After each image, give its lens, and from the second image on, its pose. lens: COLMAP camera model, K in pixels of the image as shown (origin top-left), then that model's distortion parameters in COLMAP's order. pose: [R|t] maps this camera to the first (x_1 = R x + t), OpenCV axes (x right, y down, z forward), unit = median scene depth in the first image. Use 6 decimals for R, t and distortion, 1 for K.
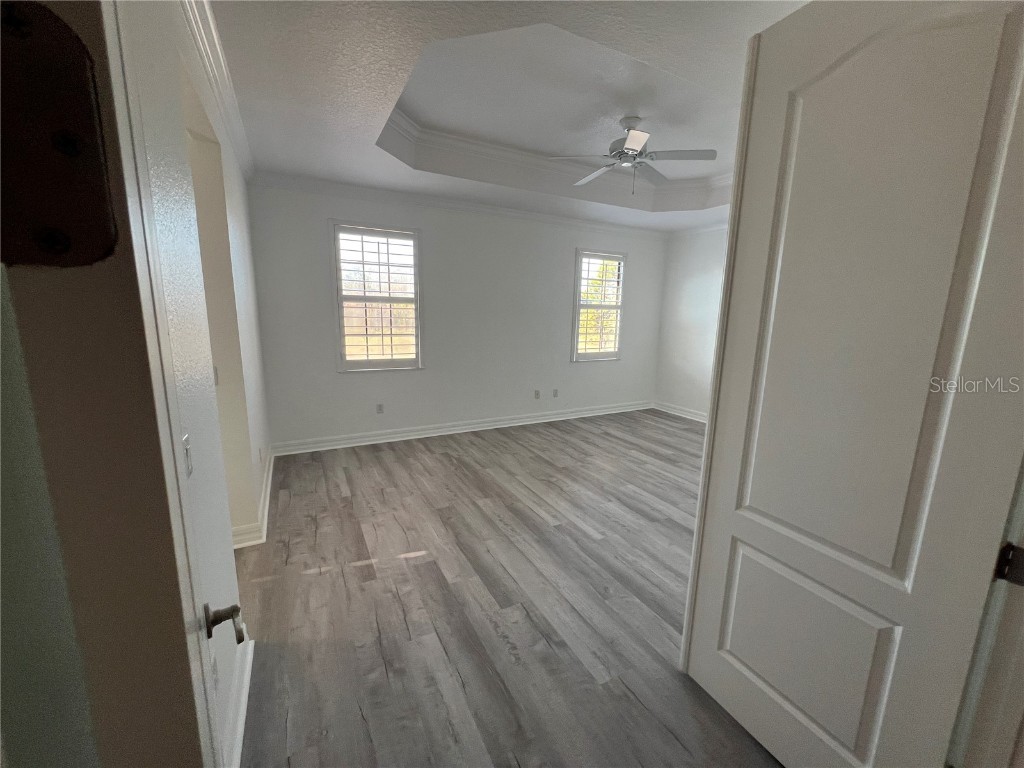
lens RADIAL K [[404.3, 0, 516.9], [0, 404.3, 383.9], [0, 0, 1]] dist [-0.002130, 0.000768]
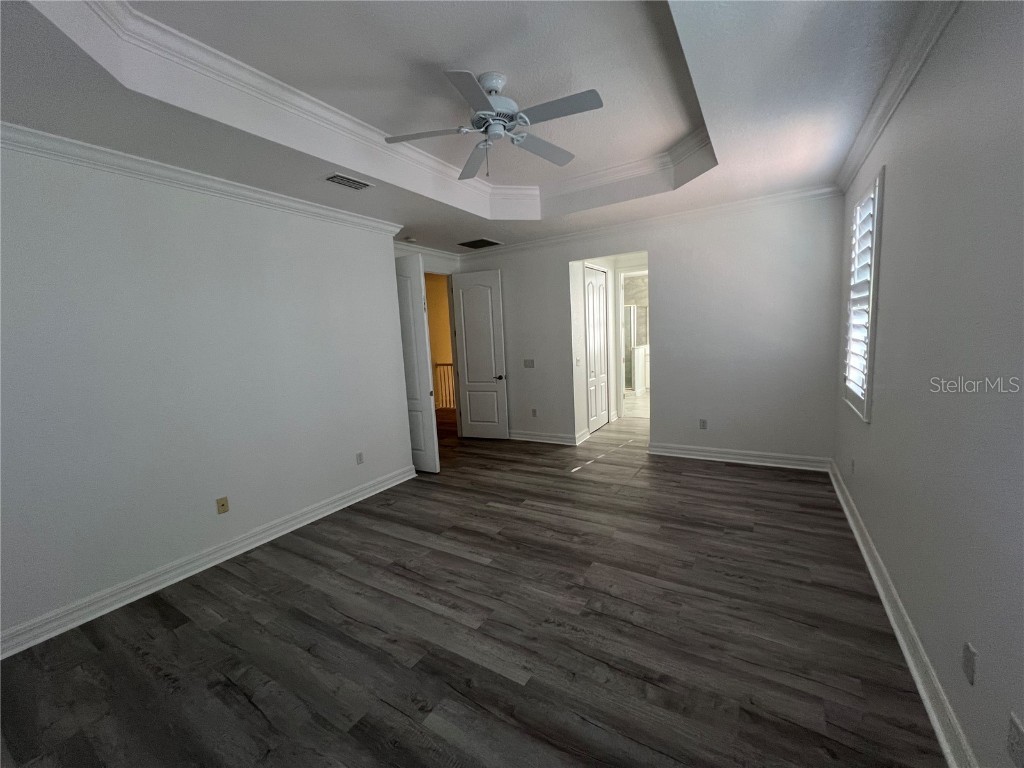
lens RADIAL K [[404.3, 0, 511.3], [0, 404.3, 384.9], [0, 0, 1]] dist [-0.002130, 0.000768]
pose [[-0.866960, 0.089900, -0.490203, 0.655778], [-0.049610, 0.963143, 0.264374, -0.304247], [0.495903, 0.253520, -0.830547, 1.760950]]
